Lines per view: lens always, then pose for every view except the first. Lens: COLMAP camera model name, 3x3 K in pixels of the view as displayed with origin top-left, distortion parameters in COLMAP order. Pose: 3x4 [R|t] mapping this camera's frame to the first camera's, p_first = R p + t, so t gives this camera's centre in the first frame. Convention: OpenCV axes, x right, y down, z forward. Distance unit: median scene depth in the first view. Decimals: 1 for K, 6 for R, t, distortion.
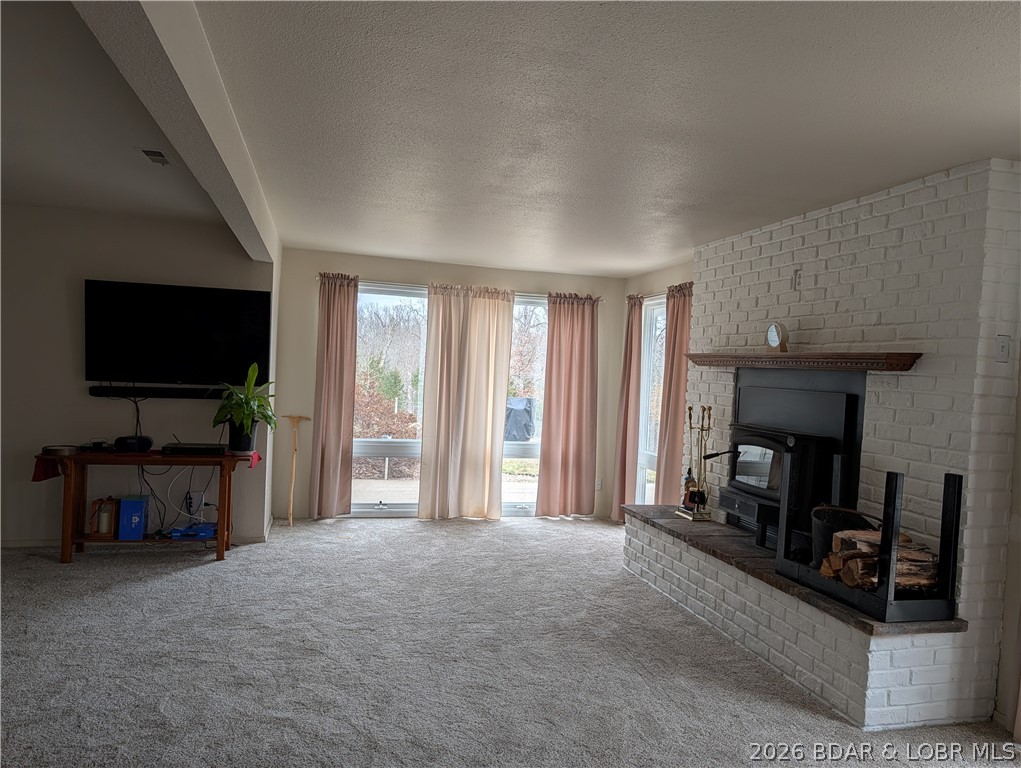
lens RADIAL K [[736.0, 0, 516.4], [0, 736.0, 387.6], [0, 0, 1]] dist [0.024324, -0.031551]
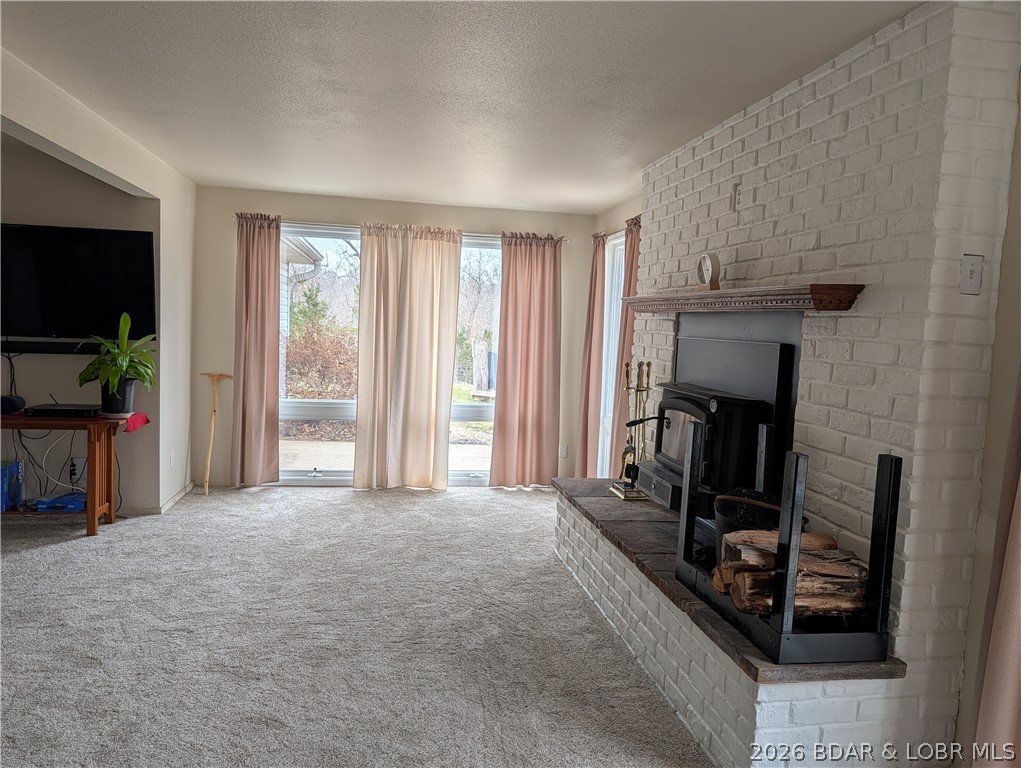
lens RADIAL K [[736.0, 0, 511.4], [0, 736.0, 382.0], [0, 0, 1]] dist [0.024324, -0.031551]
pose [[0.996057, 0.001002, -0.088713, 0.183219], [0.003331, 0.998809, 0.048682, 0.007692], [0.088657, -0.048786, 0.994867, 0.171215]]
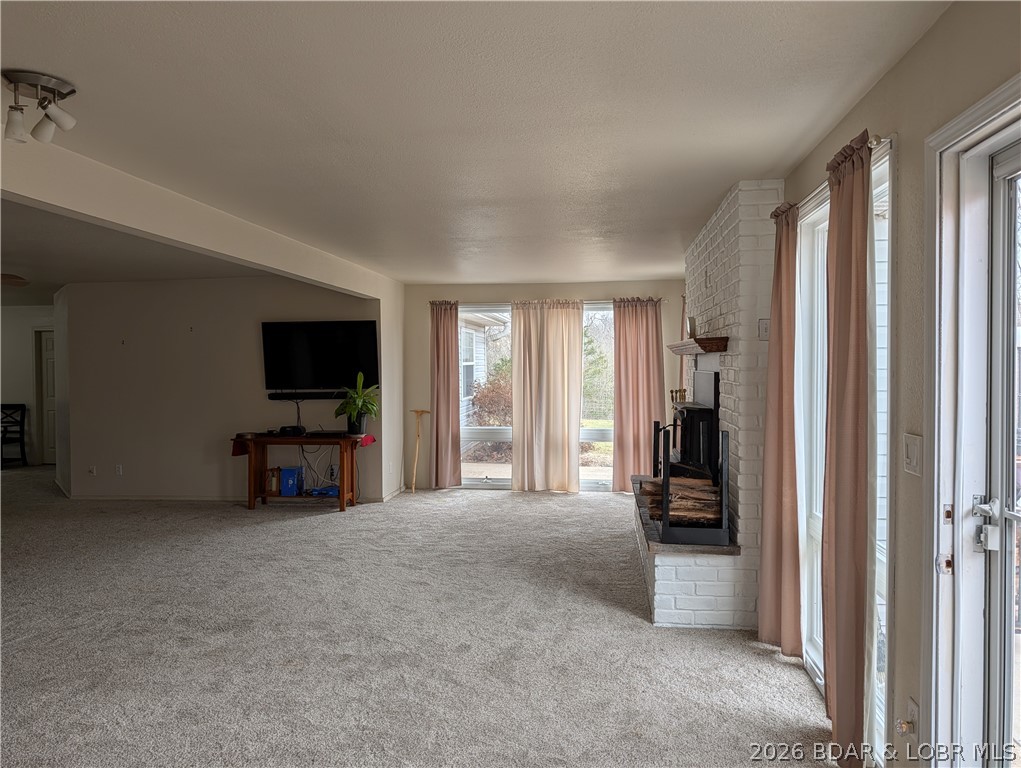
lens RADIAL K [[736.0, 0, 506.6], [0, 736.0, 373.8], [0, 0, 1]] dist [0.024324, -0.031551]
pose [[0.922275, -0.050337, -0.383243, 0.455570], [0.041672, 0.998654, -0.030882, 0.025920], [0.384282, 0.012511, 0.923131, -0.197861]]
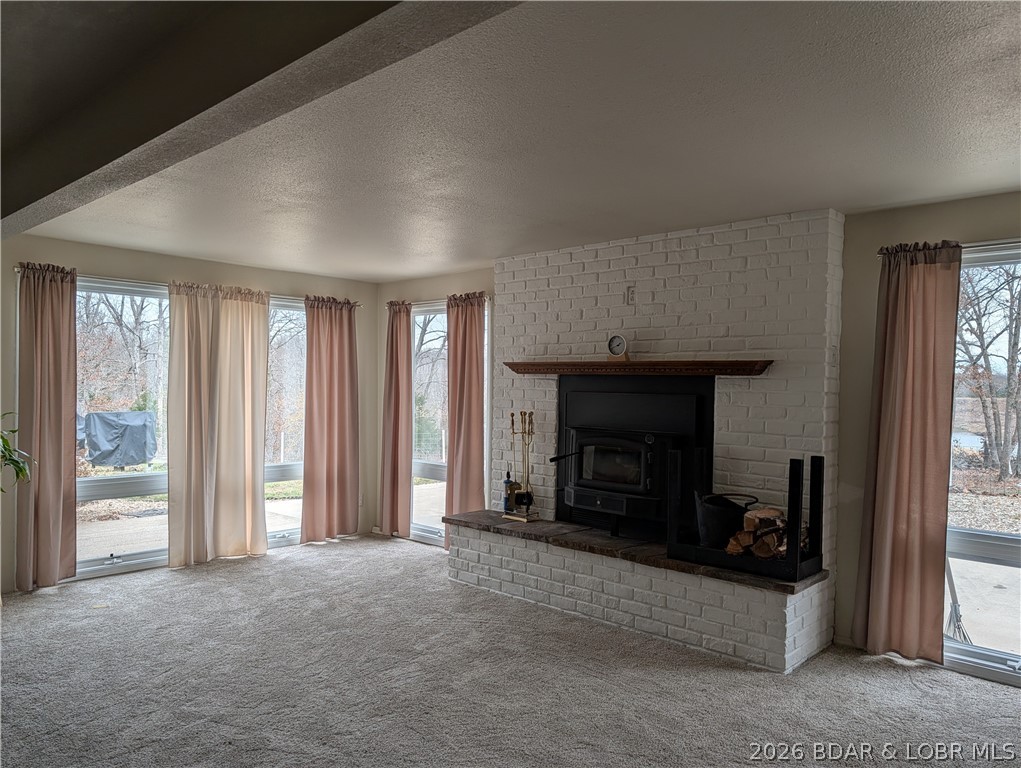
lens RADIAL K [[736.0, 0, 512.8], [0, 736.0, 393.2], [0, 0, 1]] dist [0.024324, -0.031551]
pose [[0.844778, -0.043209, 0.533369, -0.320012], [0.039807, 0.999047, 0.017887, -0.020945], [-0.533634, 0.006121, 0.845694, 0.128682]]
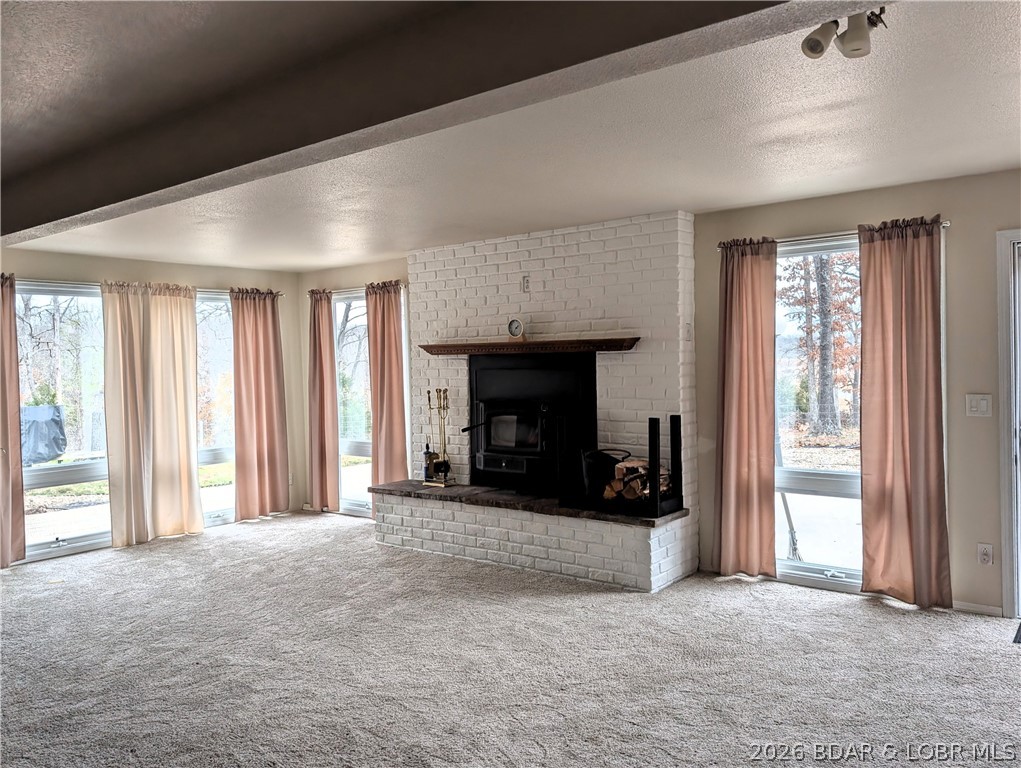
lens RADIAL K [[796.4, 0, 514.5], [0, 796.4, 370.6], [0, 0, 1]] dist [0.039542, -0.059186]
pose [[0.796832, -0.077958, 0.599151, -0.408927], [0.077865, 0.996622, 0.026119, -0.027801], [-0.599163, 0.025840, 0.800210, -0.080265]]
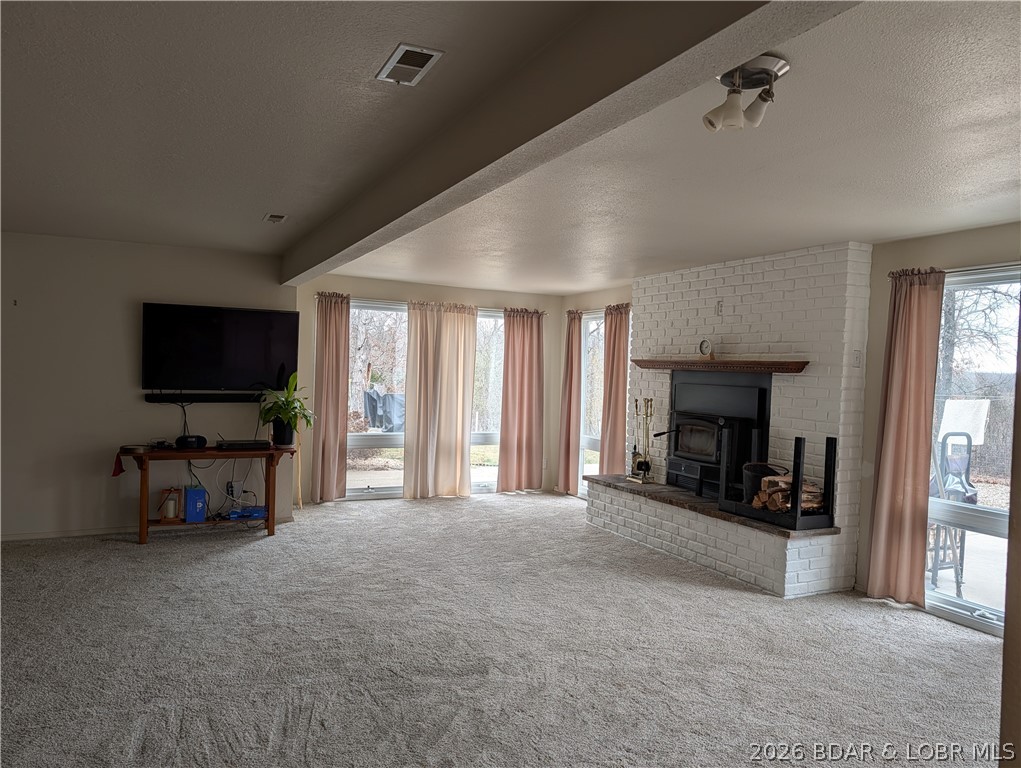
lens RADIAL K [[736.0, 0, 526.5], [0, 736.0, 389.4], [0, 0, 1]] dist [0.024324, -0.031551]
pose [[0.978339, -0.020986, 0.205941, -0.239285], [0.018823, 0.999745, 0.012454, -0.012289], [-0.206150, -0.008307, 0.978485, -0.269511]]
